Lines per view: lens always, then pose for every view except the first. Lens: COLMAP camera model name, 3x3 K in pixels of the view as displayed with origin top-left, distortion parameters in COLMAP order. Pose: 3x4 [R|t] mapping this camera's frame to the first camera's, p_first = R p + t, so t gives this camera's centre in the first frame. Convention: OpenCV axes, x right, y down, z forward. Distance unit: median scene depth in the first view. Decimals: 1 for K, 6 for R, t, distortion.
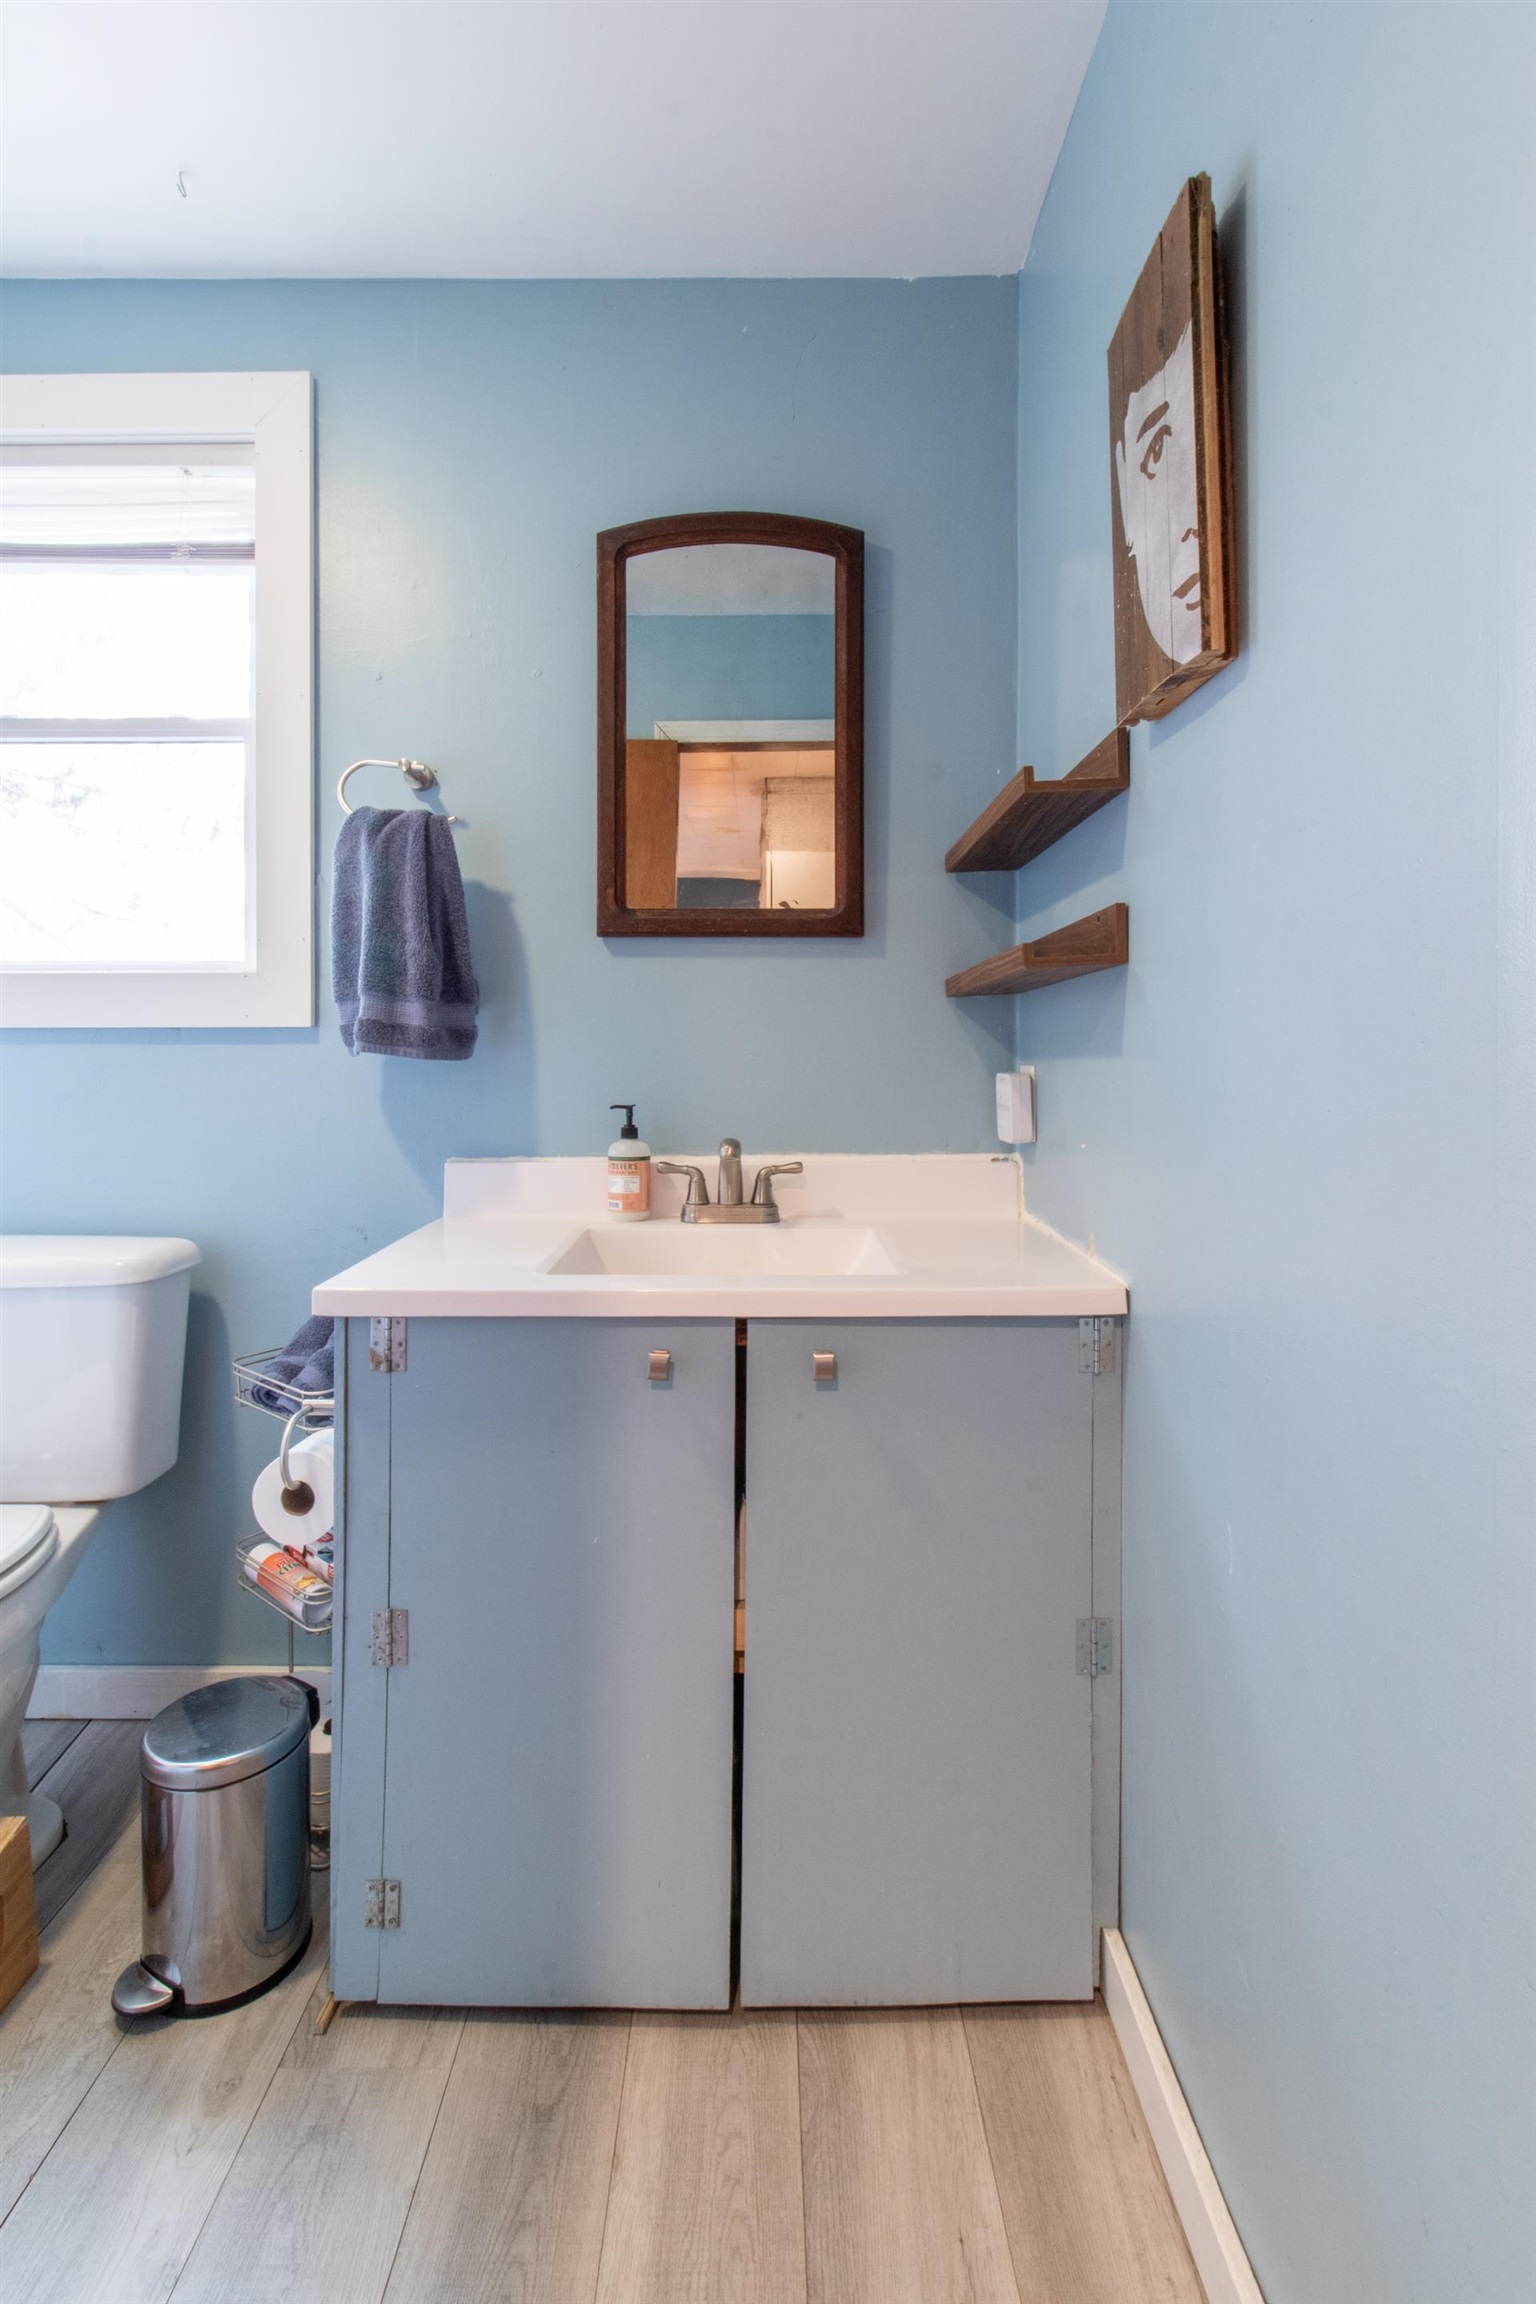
lens RADIAL K [[1094.1, 0, 768.0], [0, 1094.1, 1152.0], [0, 0, 1]] dist [0.002546, 0.000502]
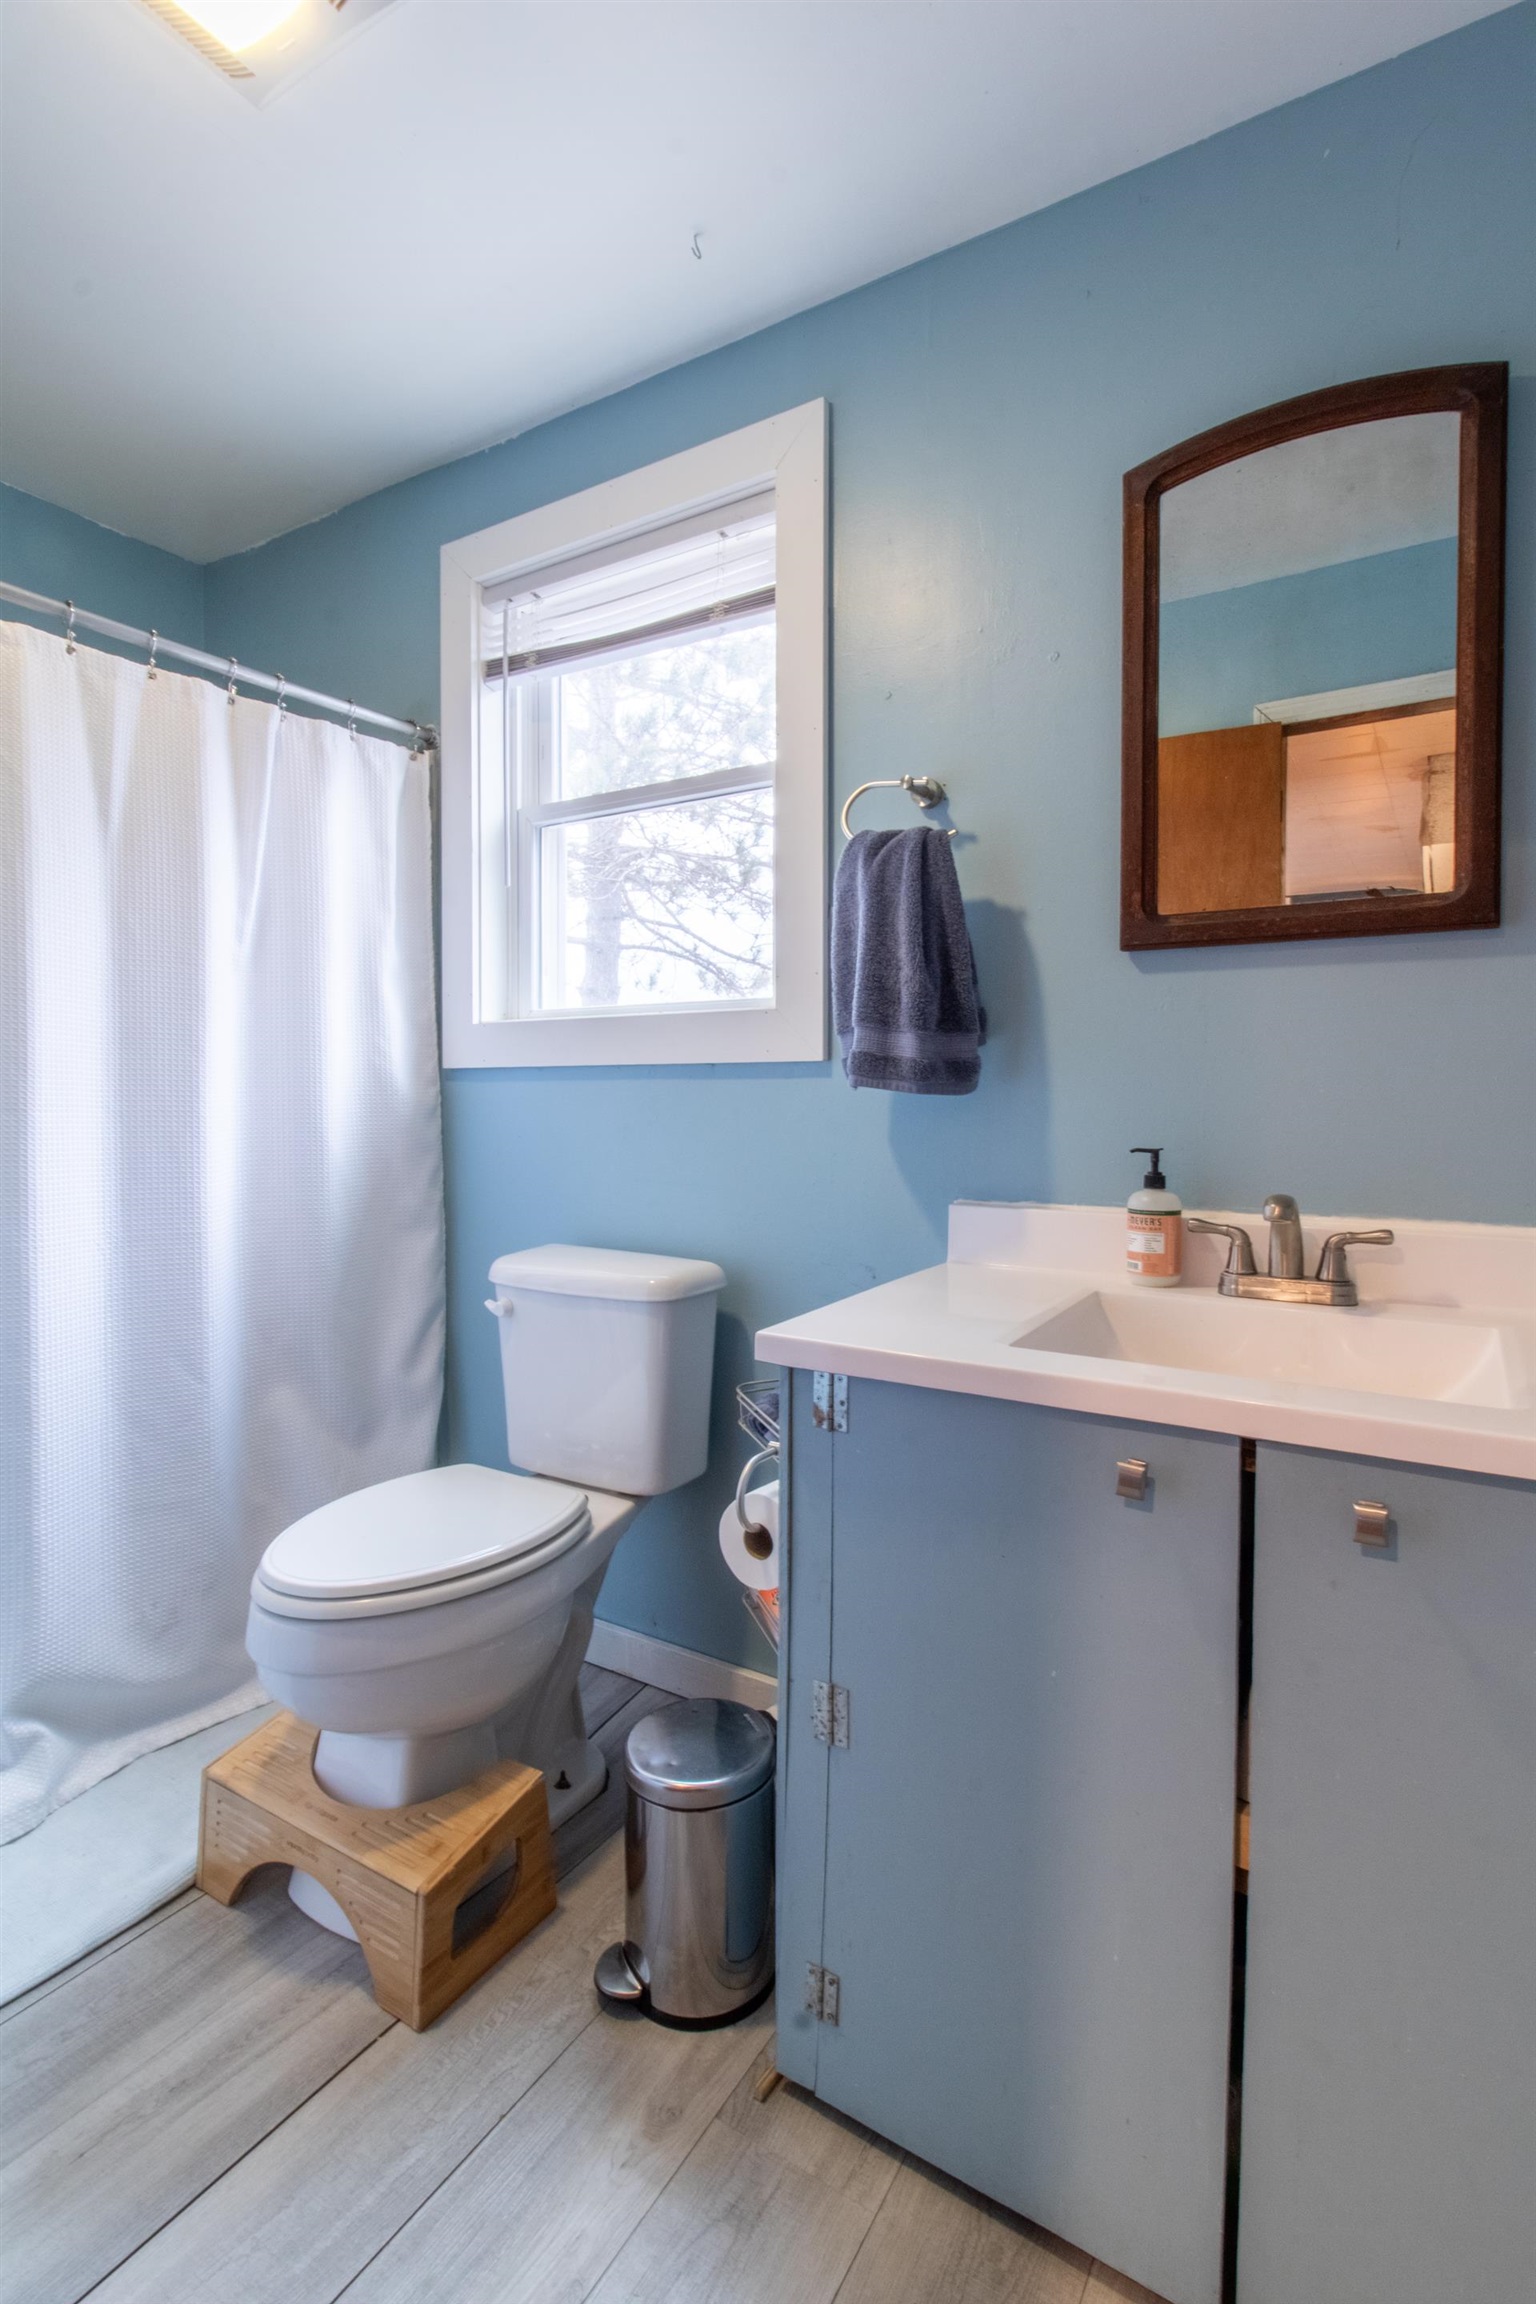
lens RADIAL K [[1080.8, 0, 768.1], [0, 1080.8, 1158.3], [0, 0, 1]] dist [0.000568, 0.001022]
pose [[0.845780, 0.034128, -0.532438, 0.073792], [-0.047141, 0.998829, -0.010862, -0.014259], [0.531444, 0.034287, 0.846399, 0.160752]]
